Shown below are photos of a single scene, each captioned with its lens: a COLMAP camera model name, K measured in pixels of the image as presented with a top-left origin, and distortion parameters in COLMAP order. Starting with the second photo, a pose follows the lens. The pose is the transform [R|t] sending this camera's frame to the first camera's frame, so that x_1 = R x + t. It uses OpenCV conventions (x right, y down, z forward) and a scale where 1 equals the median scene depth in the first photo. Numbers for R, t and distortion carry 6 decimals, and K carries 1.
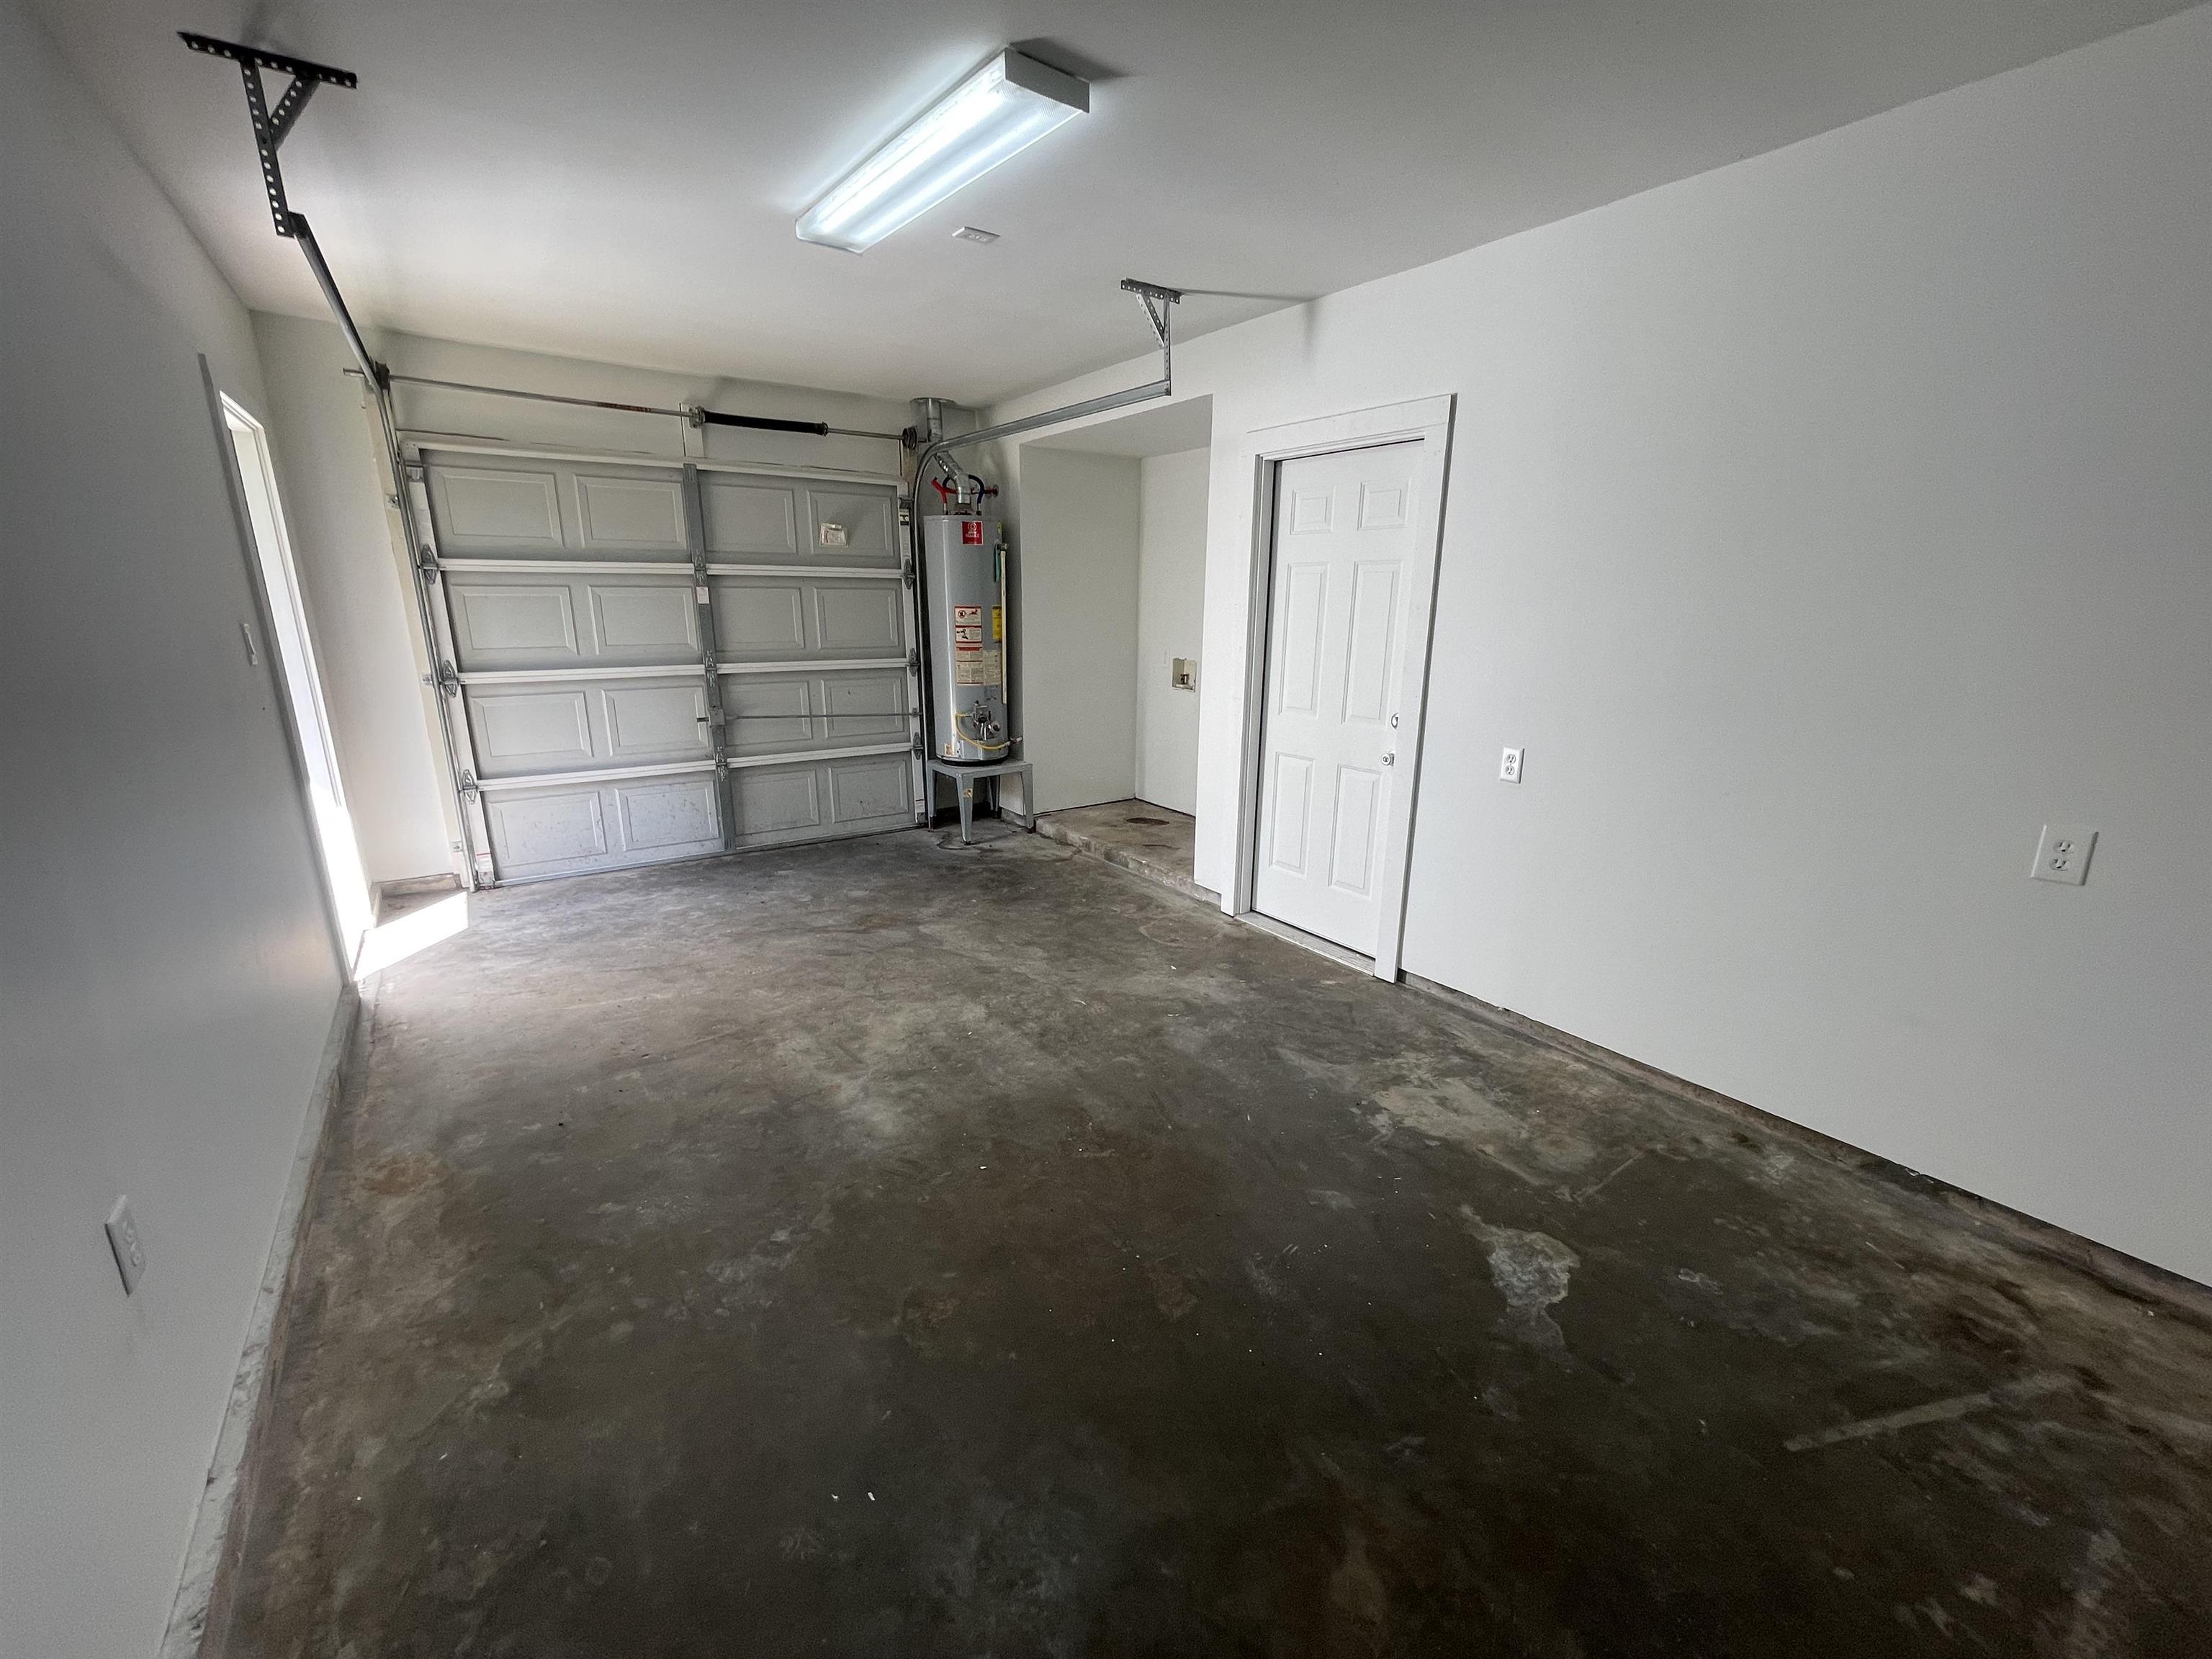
lens RADIAL K [[885.6, 0, 1104.6], [0, 885.6, 828.8], [0, 0, 1]] dist [0.002136, -0.001462]
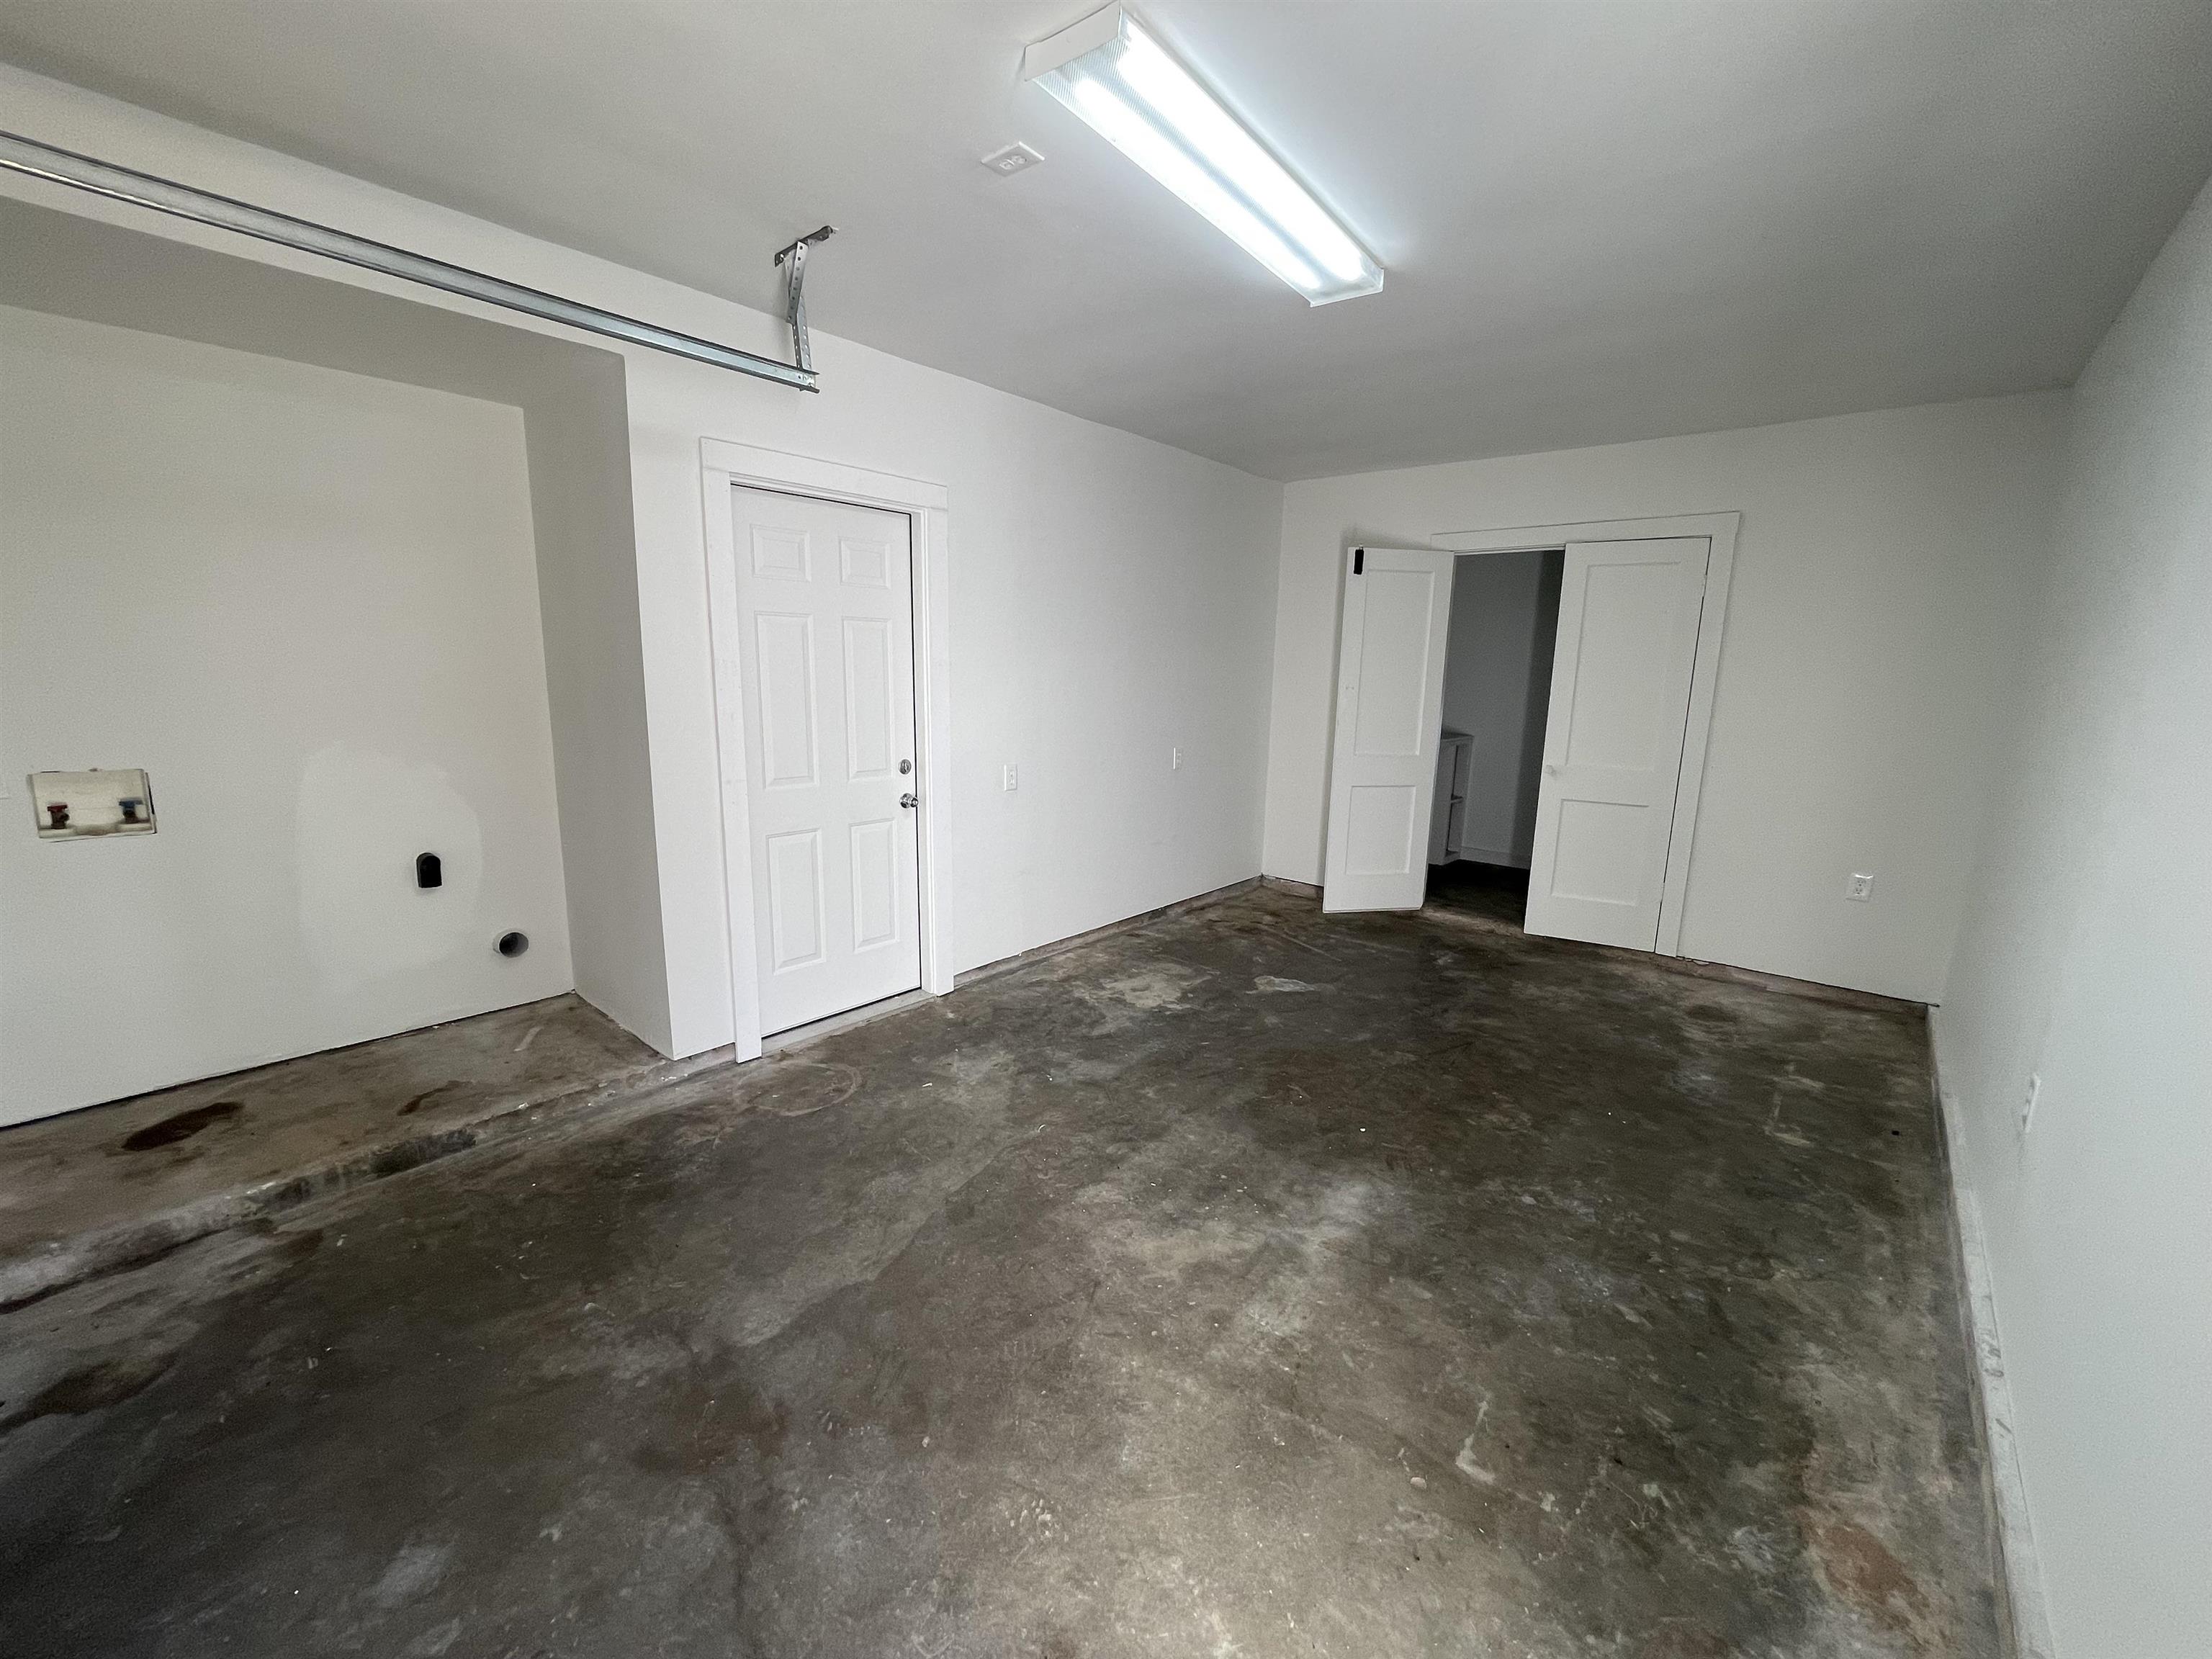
lens RADIAL K [[885.6, 0, 1106.4], [0, 885.6, 830.2], [0, 0, 1]] dist [0.002136, -0.001462]
pose [[-0.236850, -0.199874, 0.950764, -0.943235], [0.222504, 0.941440, 0.253343, -0.327192], [-0.945724, 0.271553, -0.178508, 1.202541]]
